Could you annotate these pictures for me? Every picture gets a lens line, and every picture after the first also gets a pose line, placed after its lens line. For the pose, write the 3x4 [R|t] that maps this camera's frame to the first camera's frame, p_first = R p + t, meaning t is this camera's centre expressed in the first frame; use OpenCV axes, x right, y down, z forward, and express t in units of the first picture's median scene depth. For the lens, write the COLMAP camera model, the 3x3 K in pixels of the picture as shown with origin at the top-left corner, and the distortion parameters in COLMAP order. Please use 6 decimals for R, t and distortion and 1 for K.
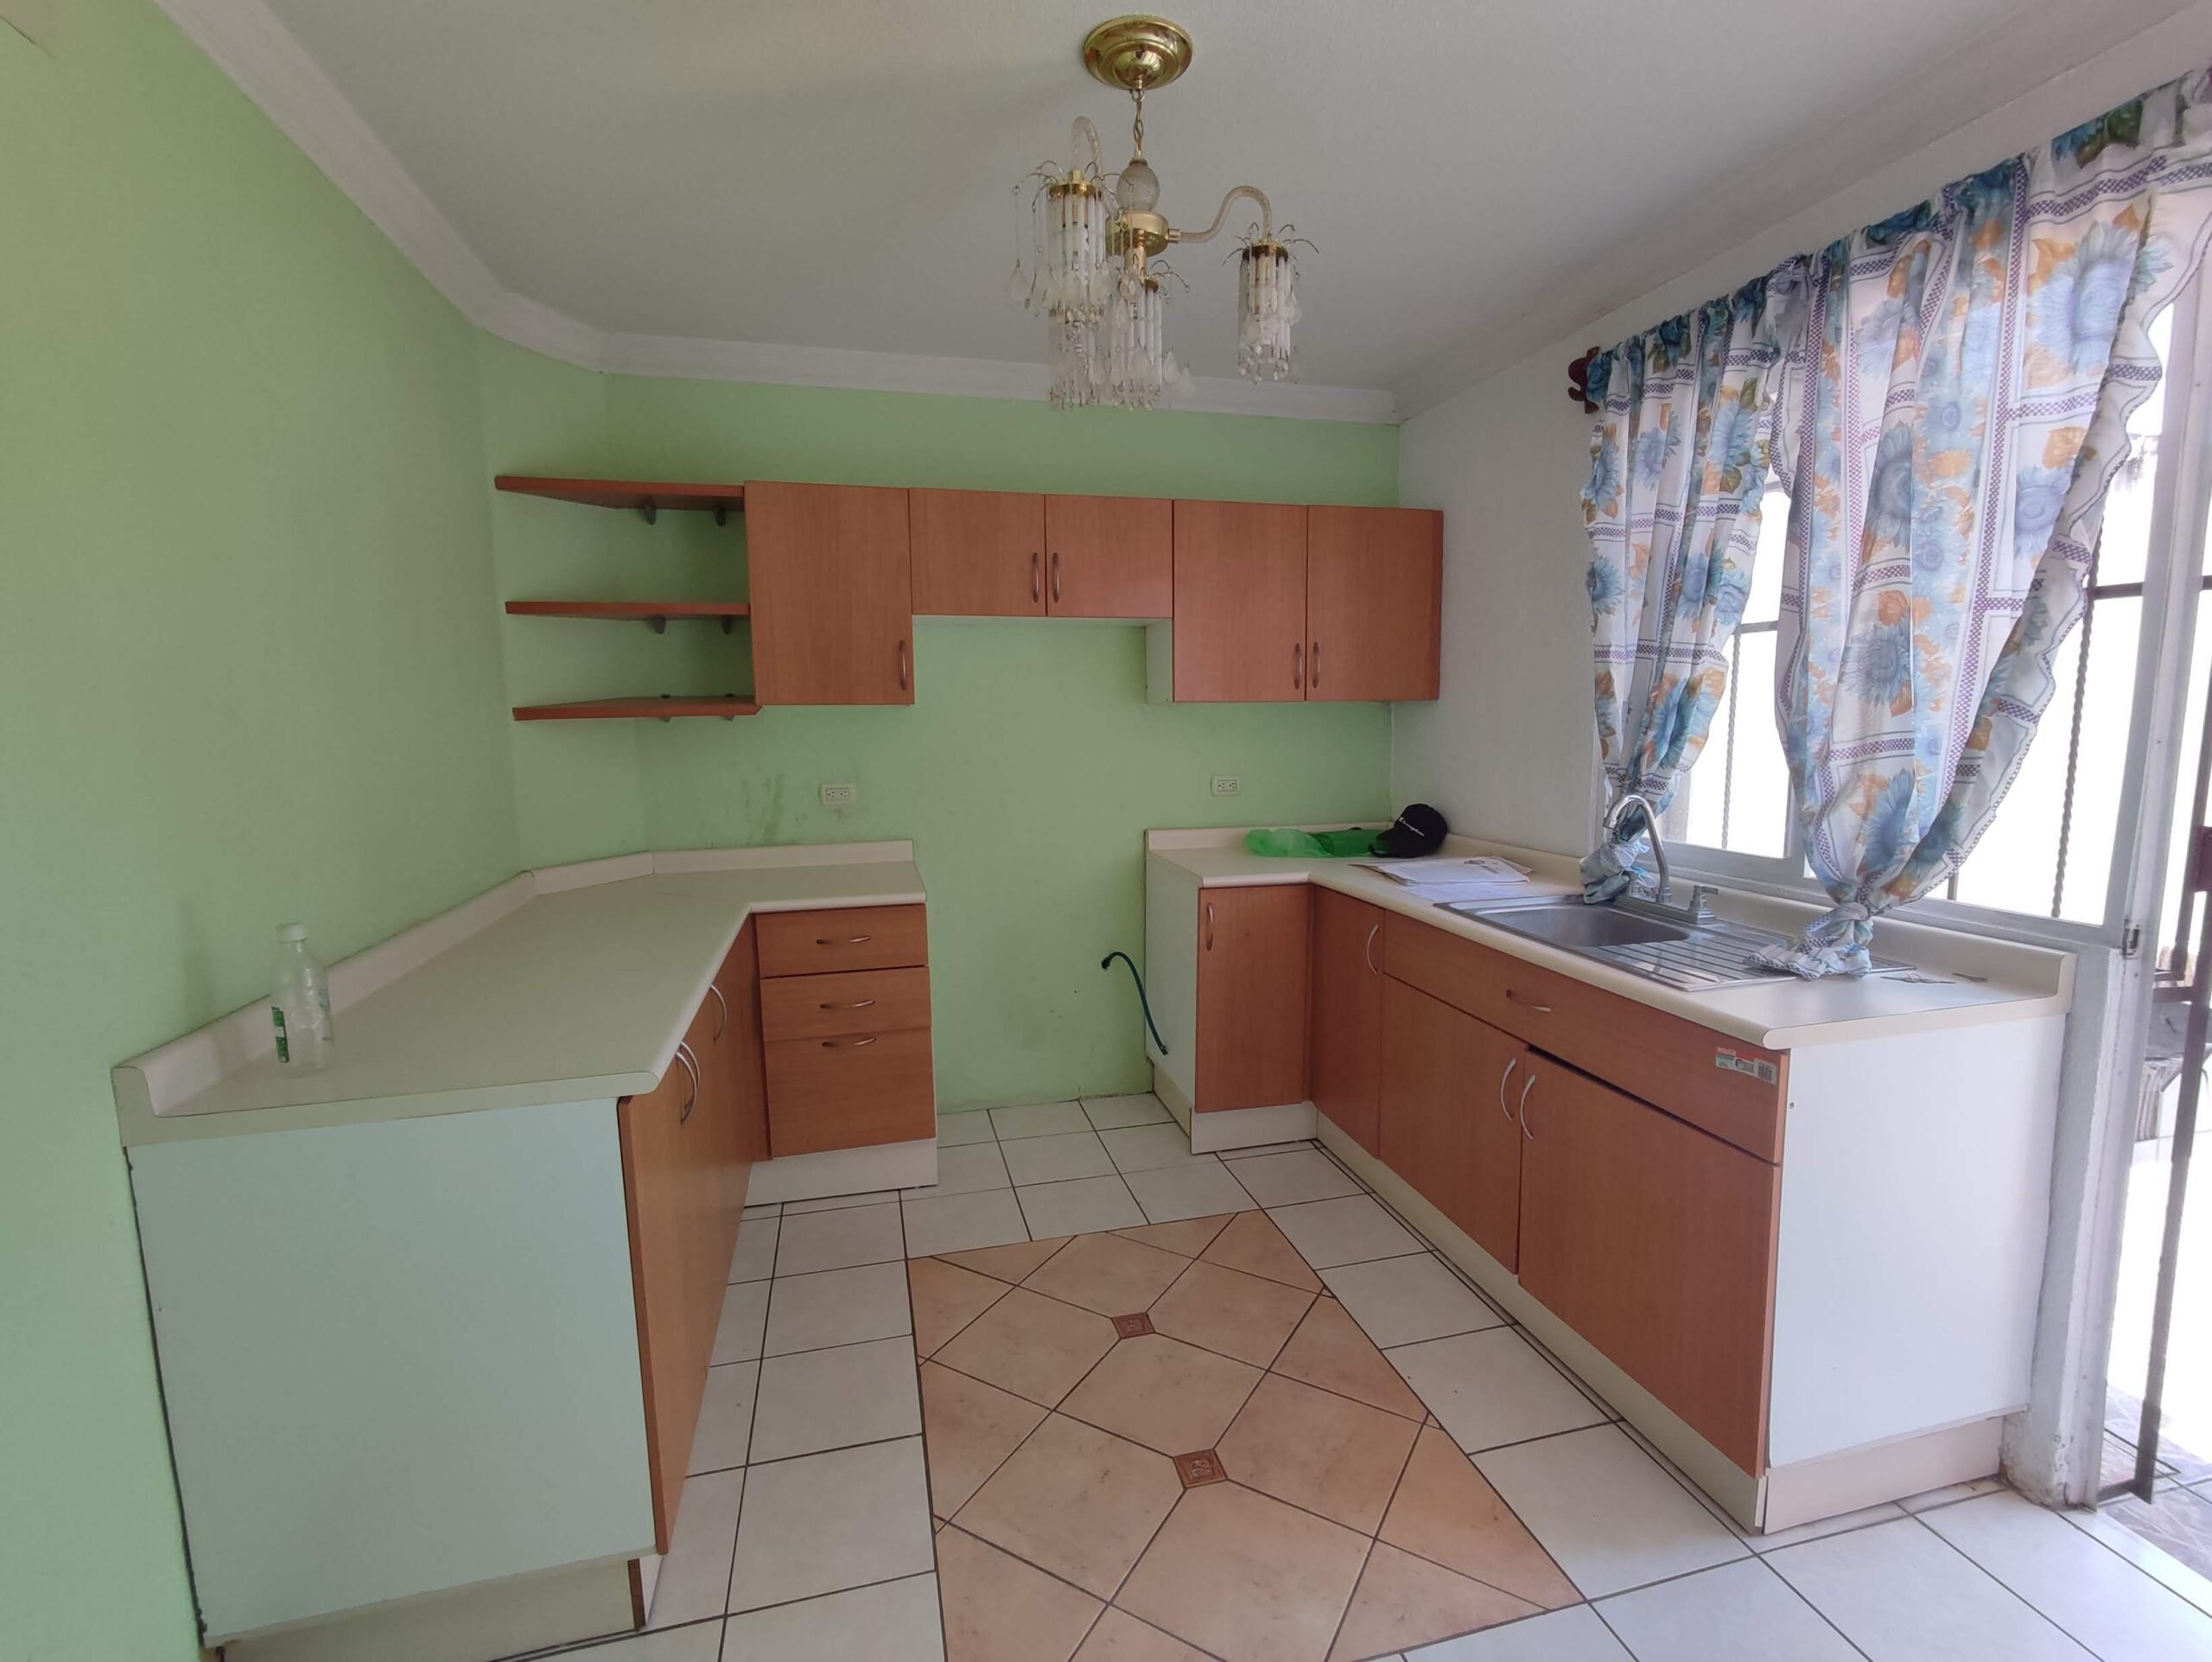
lens RADIAL K [[1009.4, 0, 1106.0], [0, 1009.4, 831.0], [0, 0, 1]] dist [-0.001796, 0.000790]
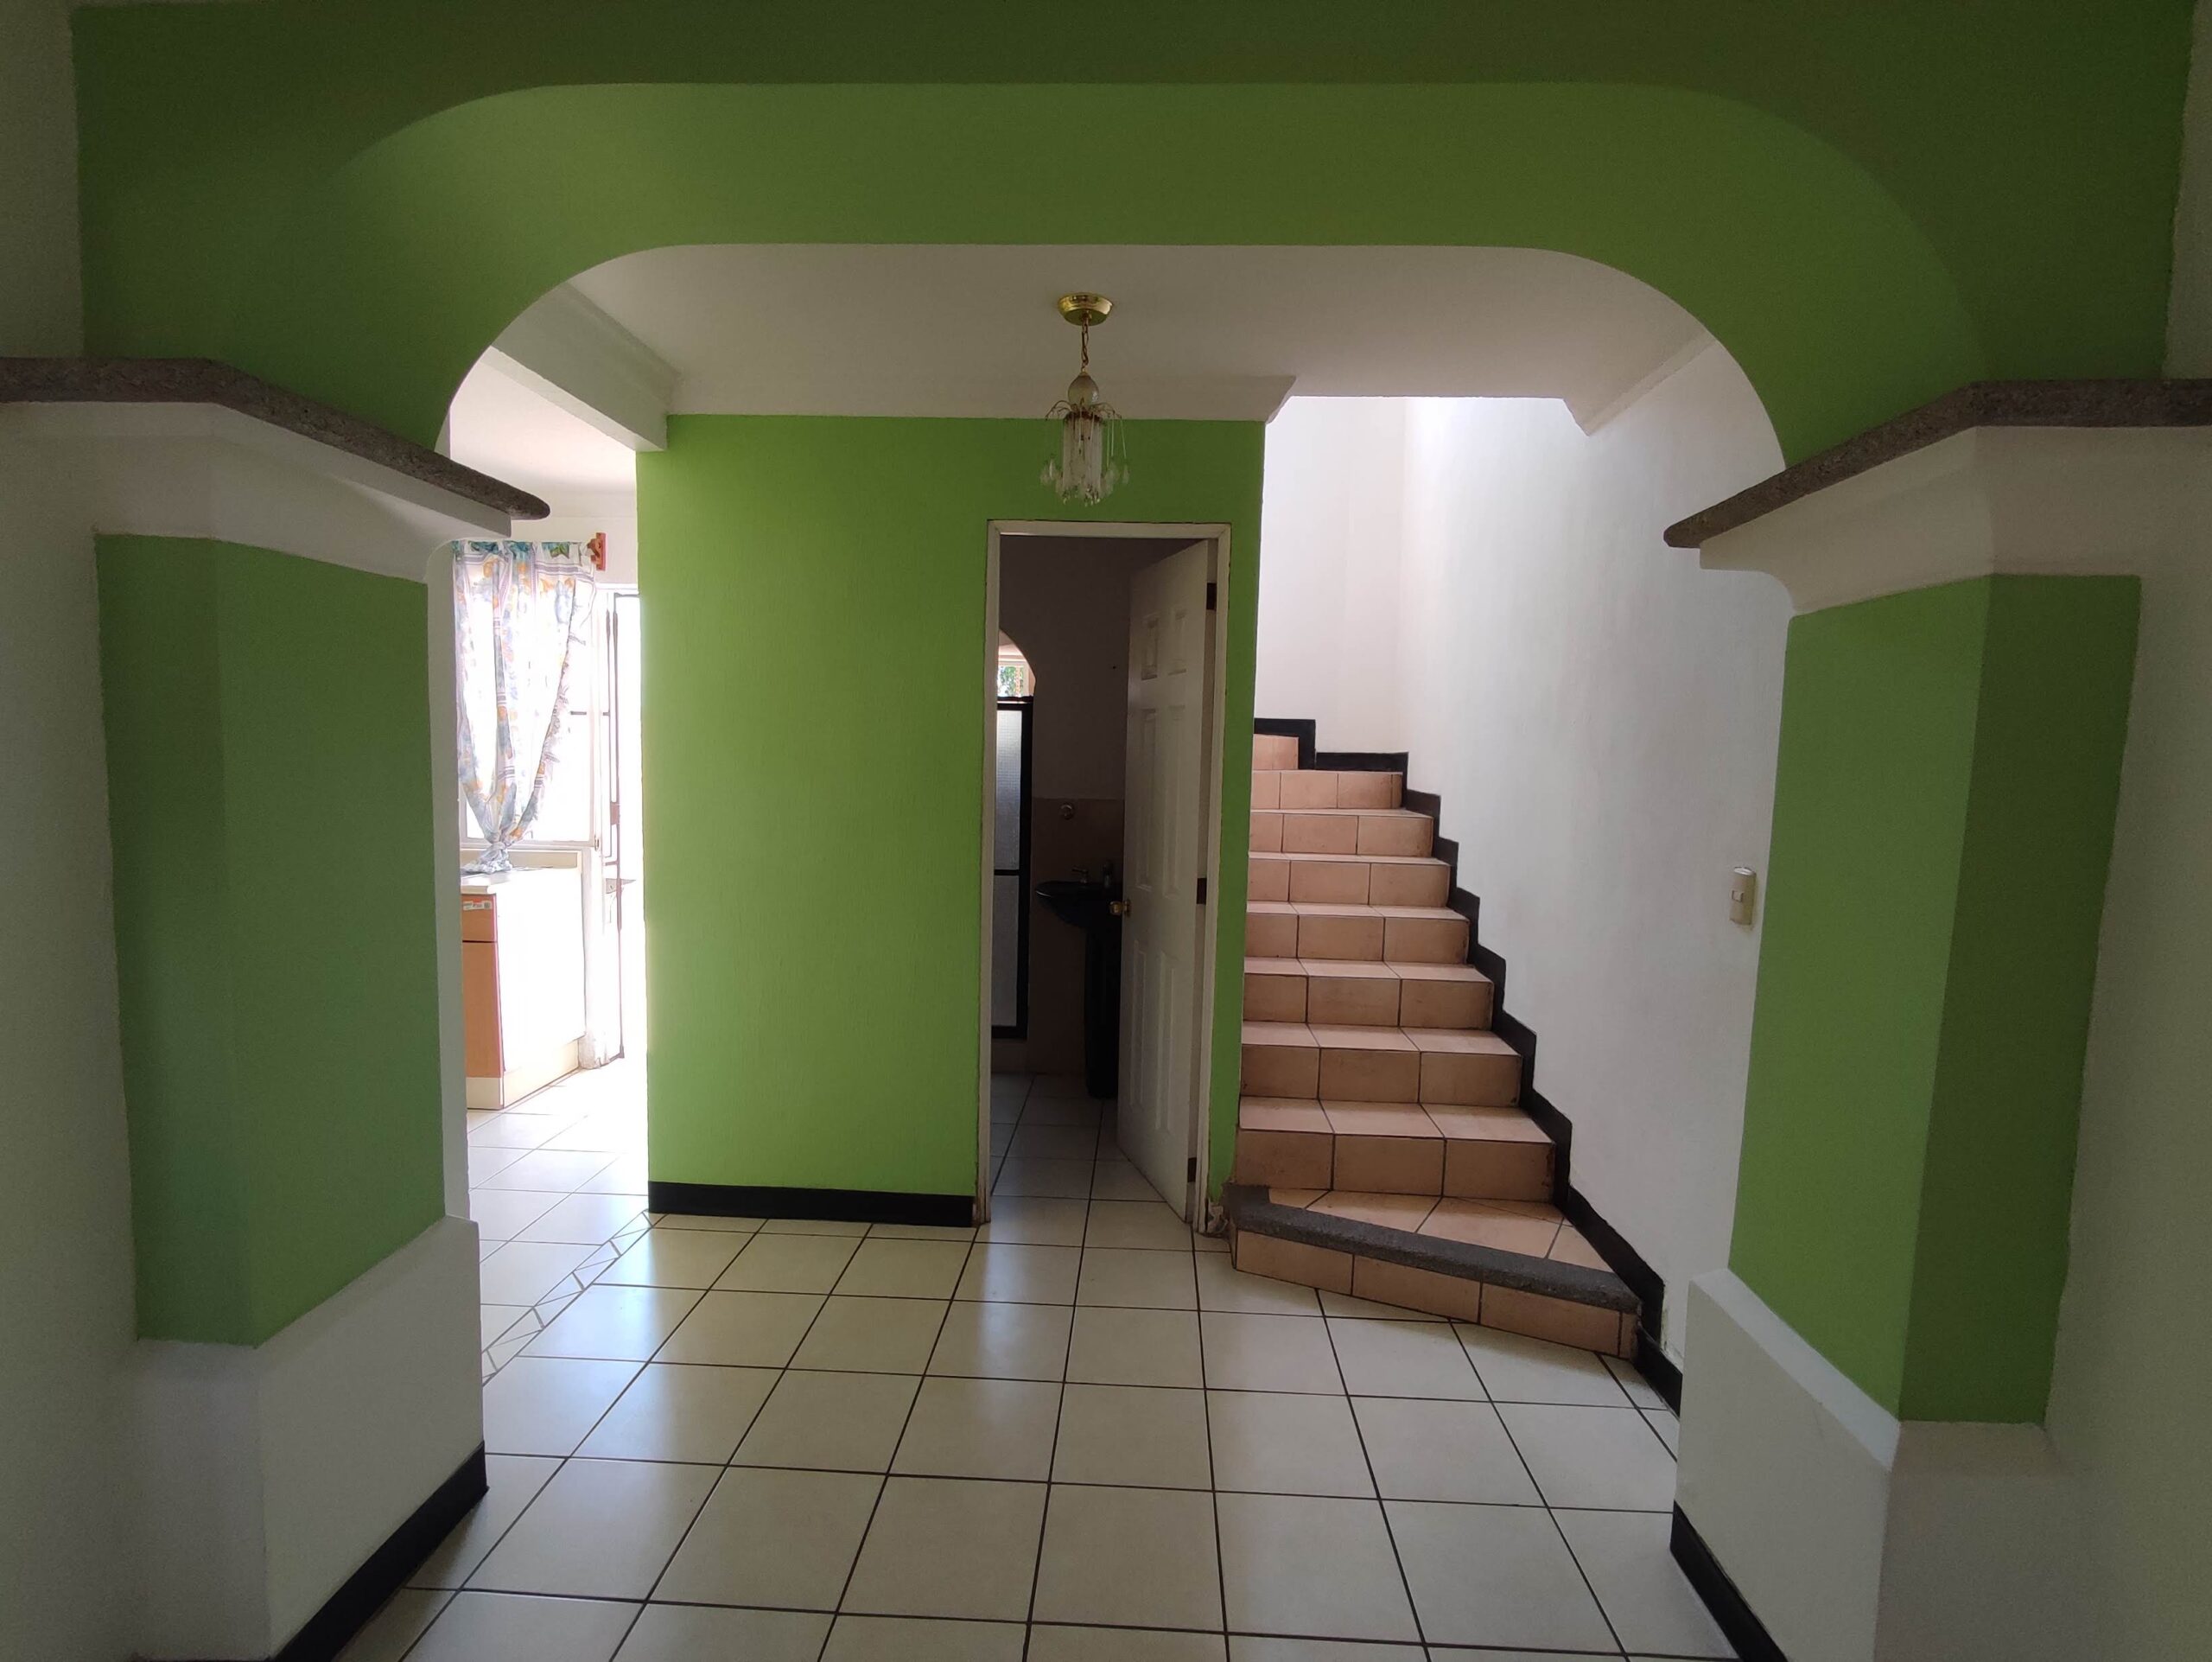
lens RADIAL K [[1008.4, 0, 1115.0], [0, 1008.4, 845.1], [0, 0, 1]] dist [-0.001757, -0.000248]
pose [[0.276751, -0.061674, 0.958960, -1.131824], [0.087480, 0.995411, 0.038772, 0.121173], [-0.956951, 0.073159, 0.280877, -1.034713]]
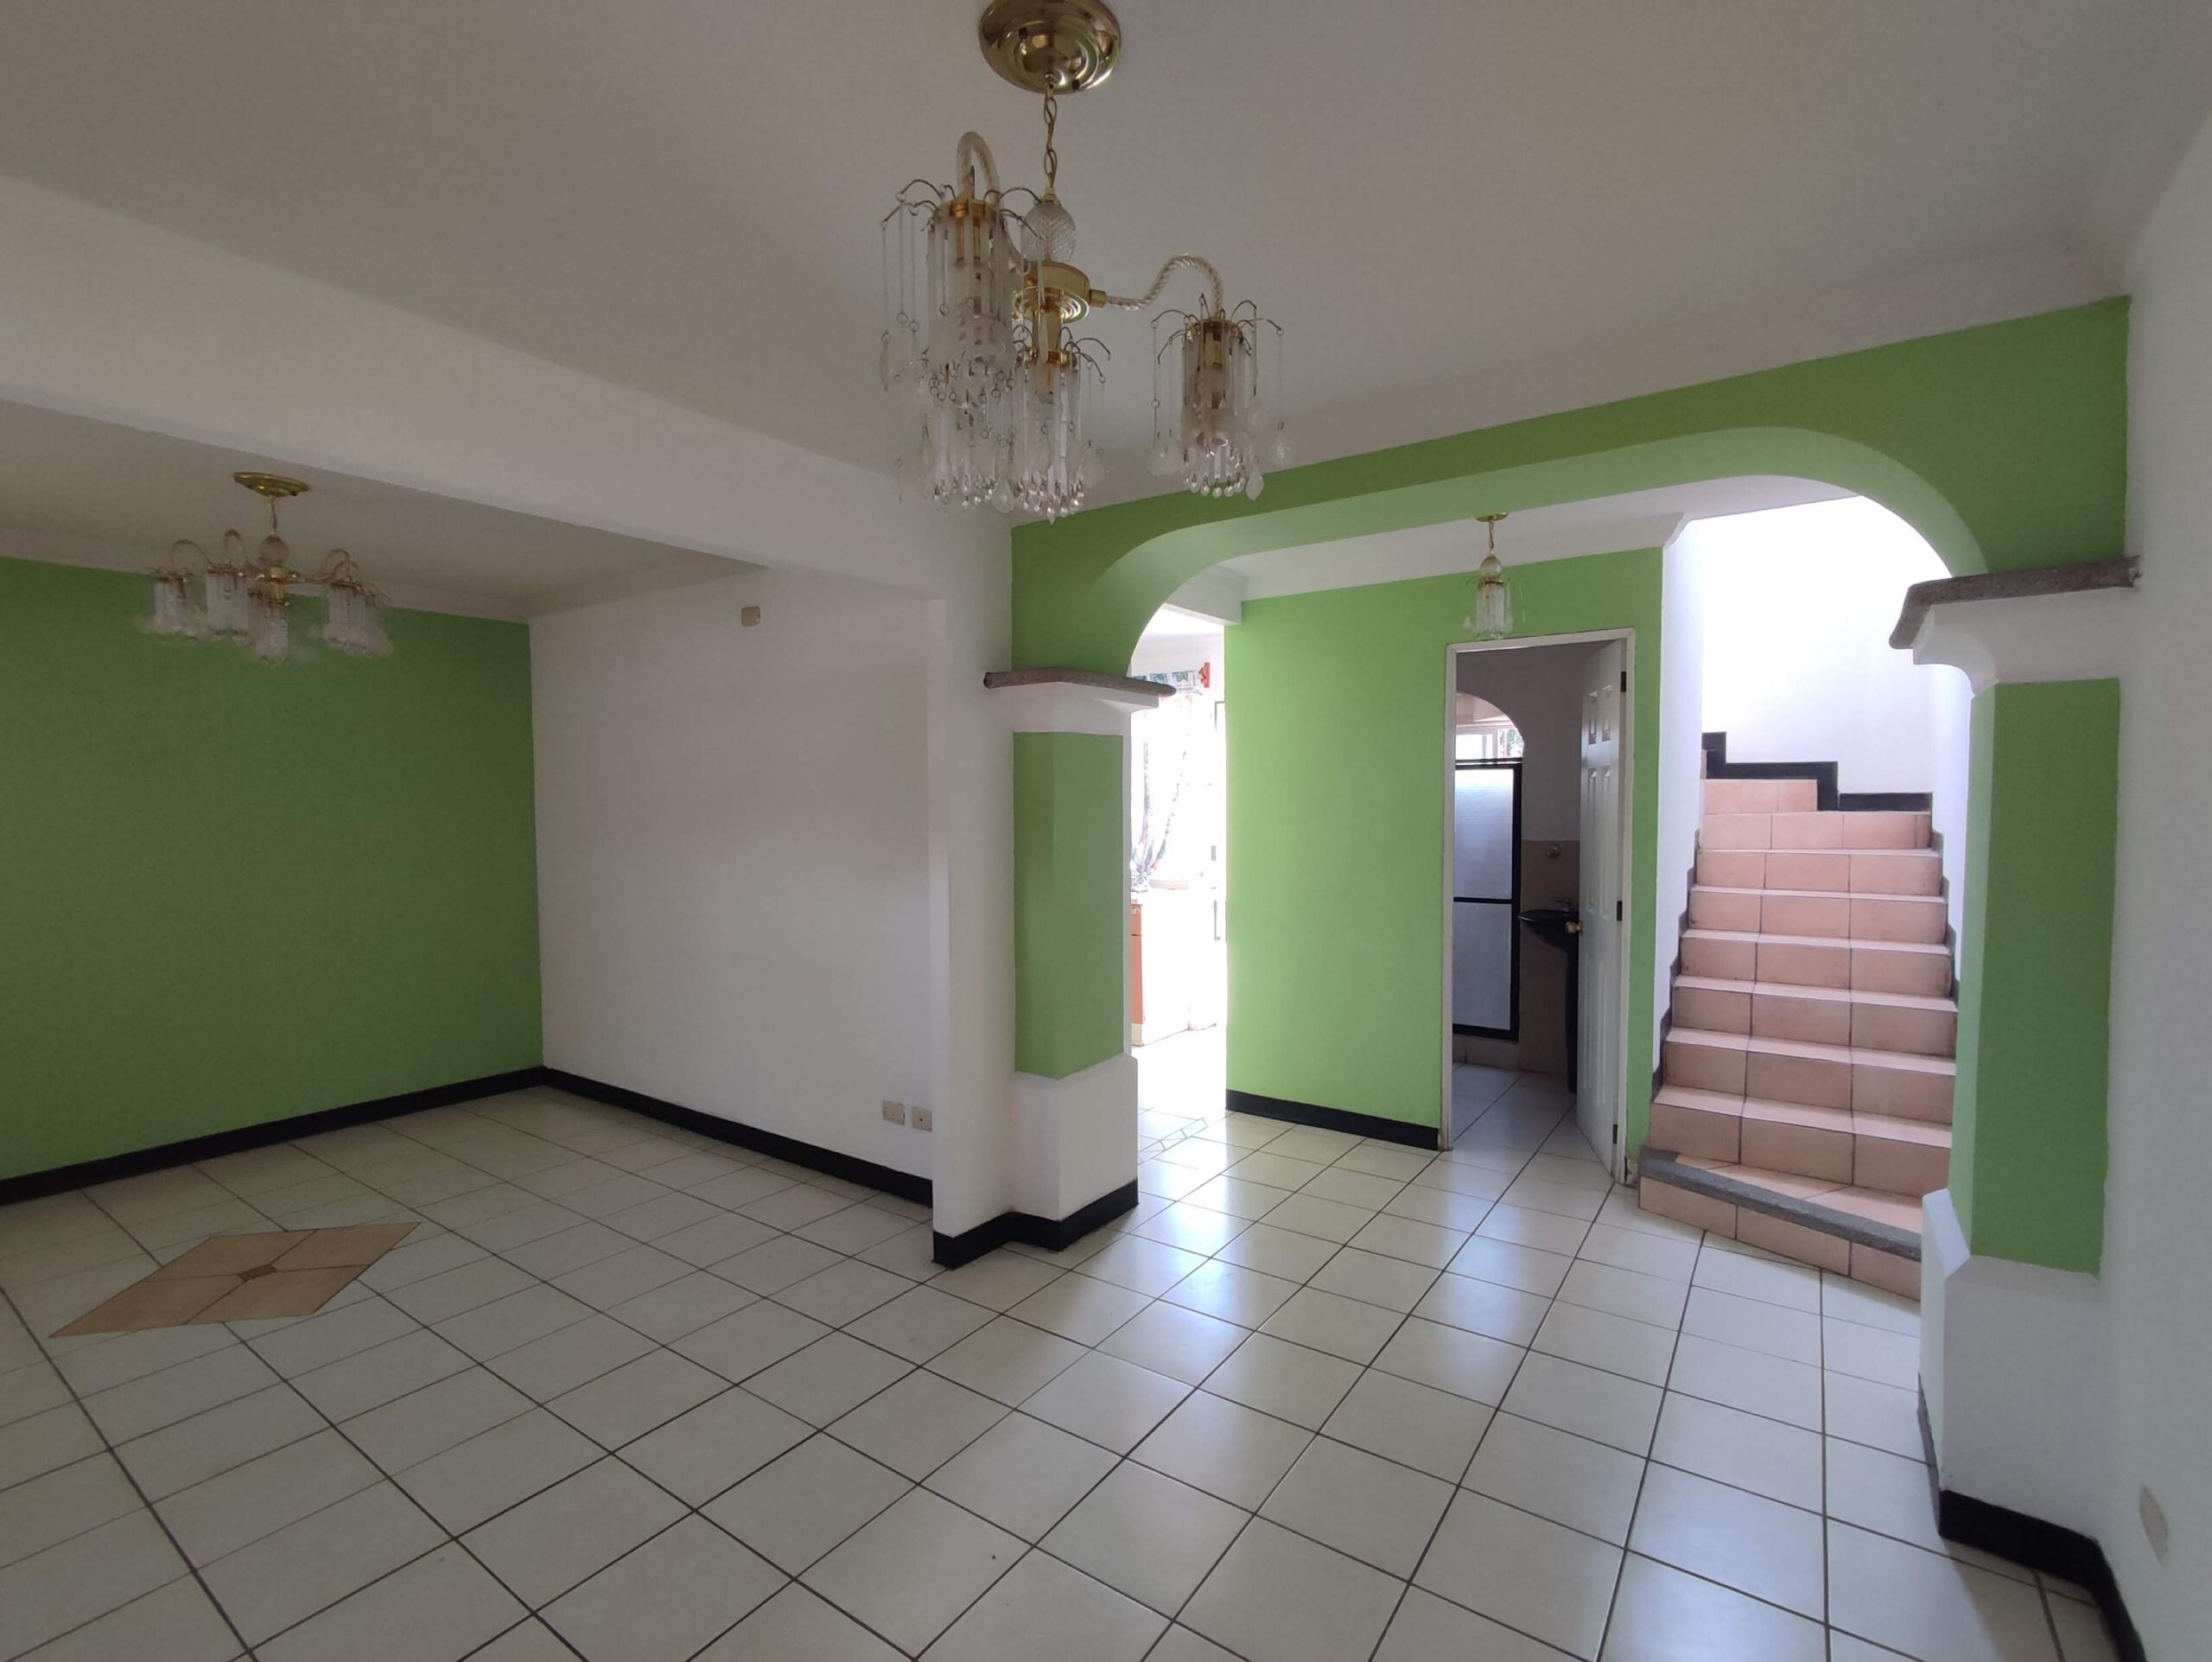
lens RADIAL K [[1009.4, 0, 1106.0], [0, 1009.4, 831.0], [0, 0, 1]] dist [-0.001796, 0.000790]
pose [[0.756414, -0.010239, 0.654013, -1.723349], [0.073739, 0.994838, -0.069710, 0.176274], [-0.649924, 0.100956, 0.753264, -1.629731]]
